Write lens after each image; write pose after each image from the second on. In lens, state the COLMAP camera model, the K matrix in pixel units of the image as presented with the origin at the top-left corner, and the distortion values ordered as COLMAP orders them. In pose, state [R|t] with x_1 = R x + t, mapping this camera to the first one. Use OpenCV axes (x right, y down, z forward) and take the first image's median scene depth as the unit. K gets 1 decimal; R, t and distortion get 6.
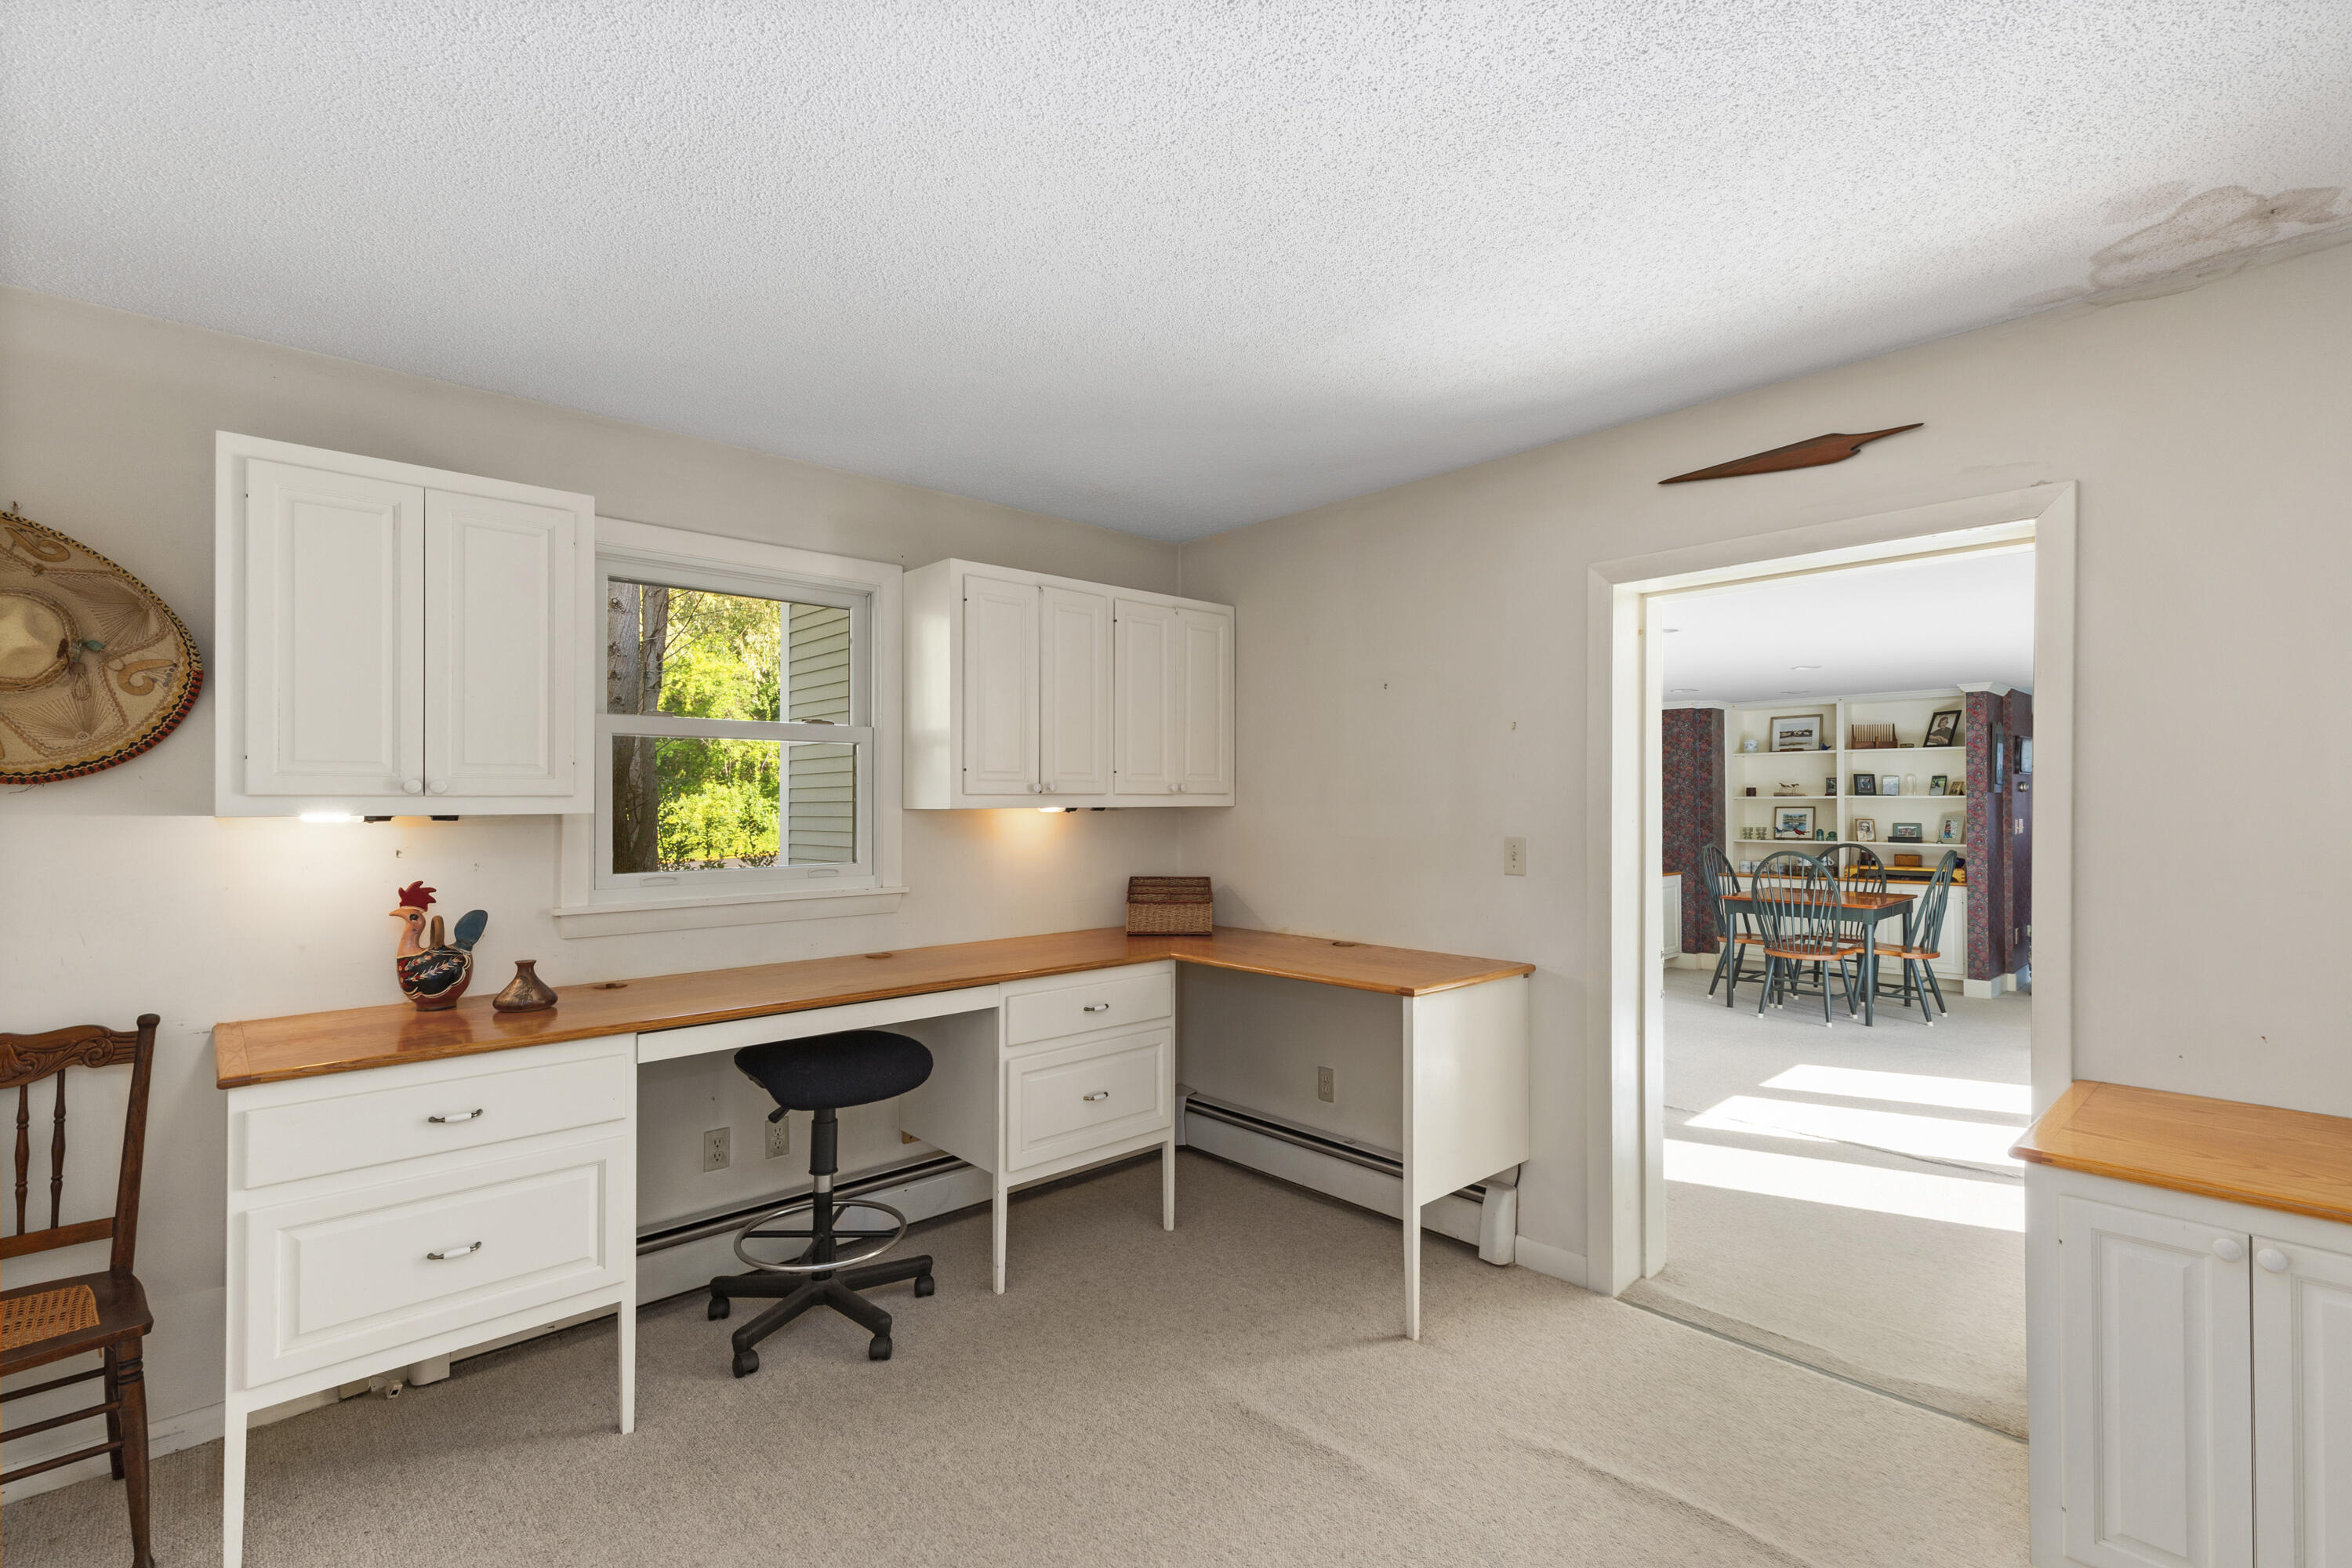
lens RADIAL K [[1062.2, 0, 1178.5], [0, 1062.2, 803.7], [0, 0, 1]] dist [0.002249, -0.001257]
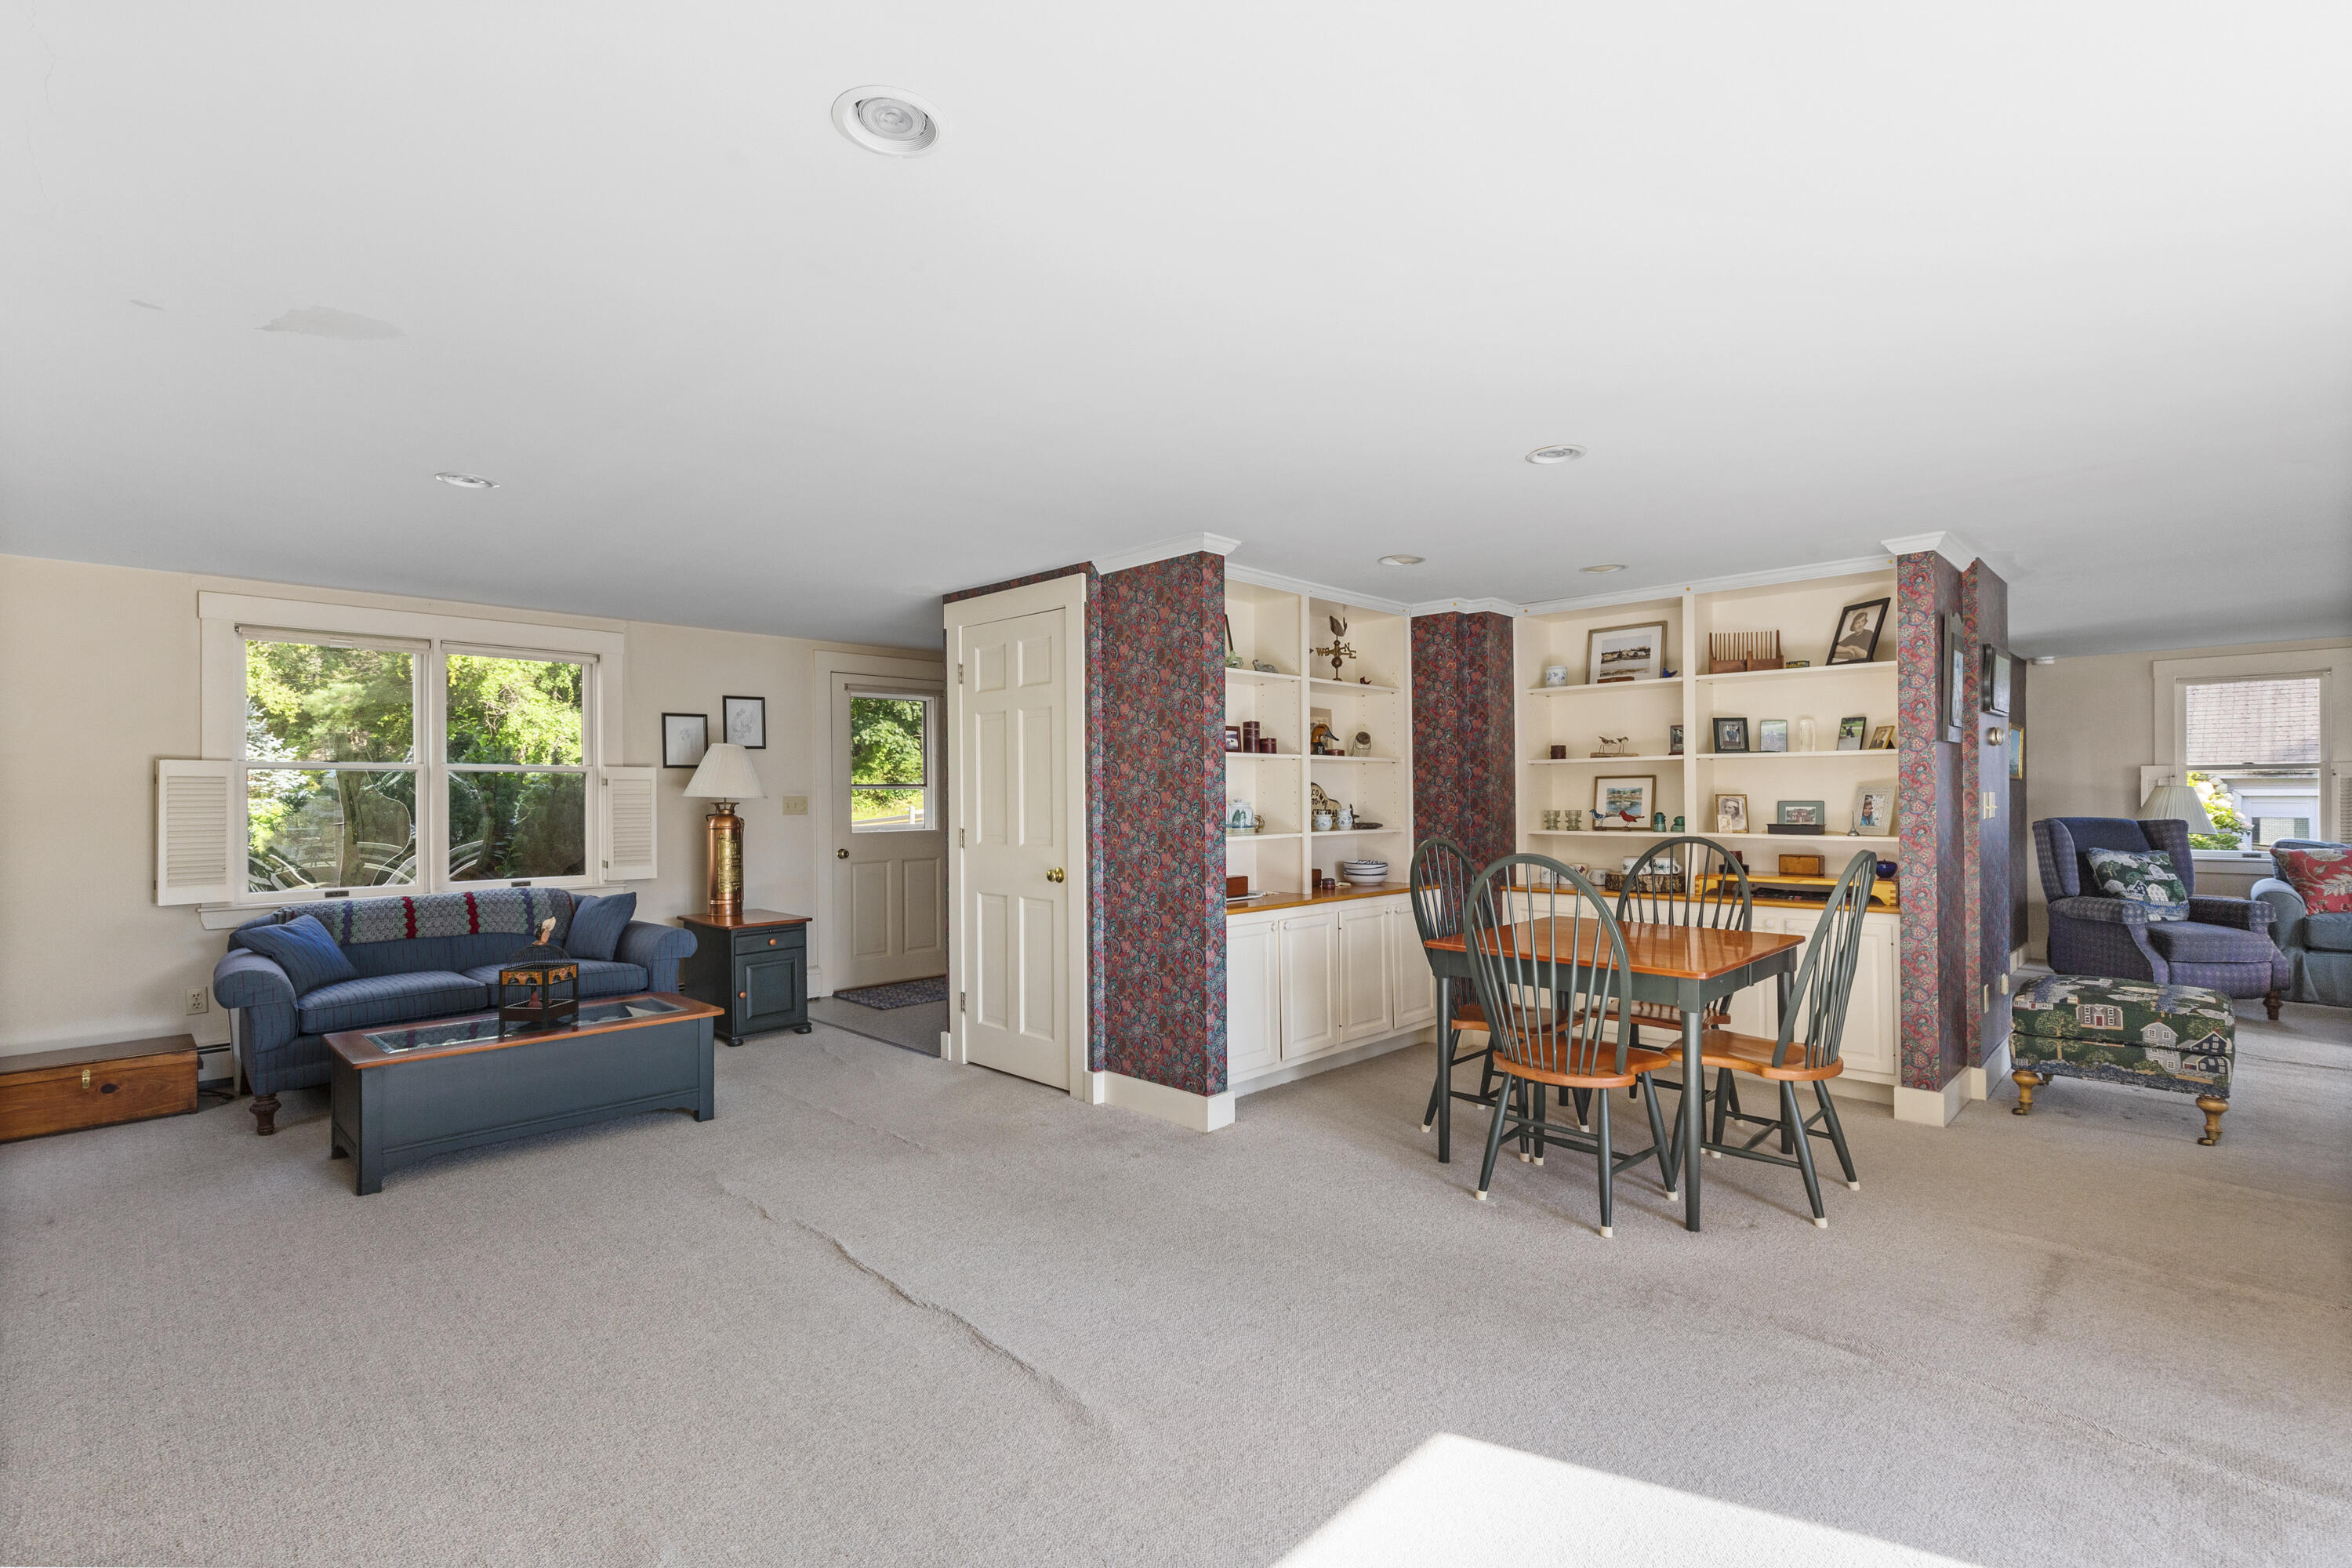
lens RADIAL K [[1064.4, 0, 1176.1], [0, 1064.4, 797.8], [0, 0, 1]] dist [0.001362, -0.000375]
pose [[0.999502, -0.000481, 0.031554, 0.330629], [0.000546, 0.999998, -0.002063, 0.017833], [-0.031553, 0.002079, 0.999500, 0.435541]]
